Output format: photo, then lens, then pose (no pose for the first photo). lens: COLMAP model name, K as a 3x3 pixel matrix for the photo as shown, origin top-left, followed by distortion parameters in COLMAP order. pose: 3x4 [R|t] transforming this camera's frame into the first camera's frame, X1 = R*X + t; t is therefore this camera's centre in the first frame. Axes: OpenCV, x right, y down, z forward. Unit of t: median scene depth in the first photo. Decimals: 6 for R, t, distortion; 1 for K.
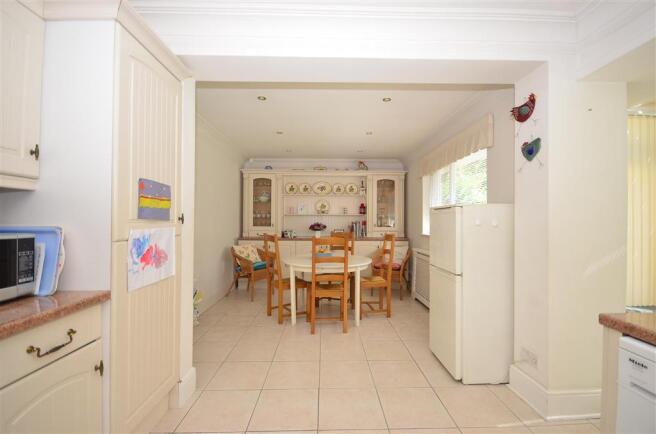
lens RADIAL K [[292.3, 0, 329.1], [0, 292.3, 219.0], [0, 0, 1]] dist [-0.001930, -0.000160]
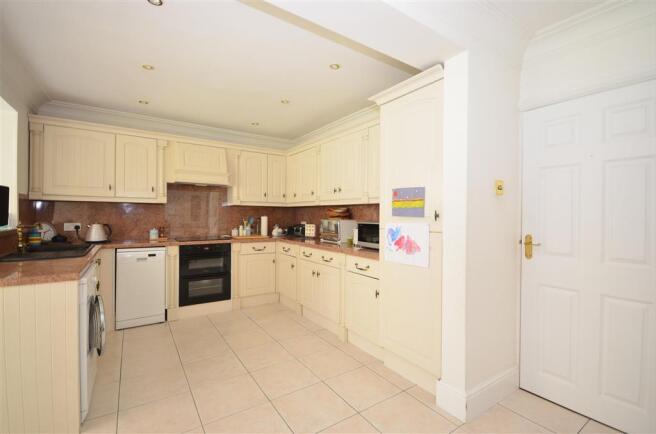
lens RADIAL K [[292.3, 0, 321.3], [0, 292.3, 215.8], [0, 0, 1]] dist [-0.001930, -0.000160]
pose [[-0.844354, -0.008317, -0.535721, 0.454467], [-0.007190, 0.999965, -0.004192, 0.007490], [0.535737, 0.000312, -0.844385, 2.001240]]
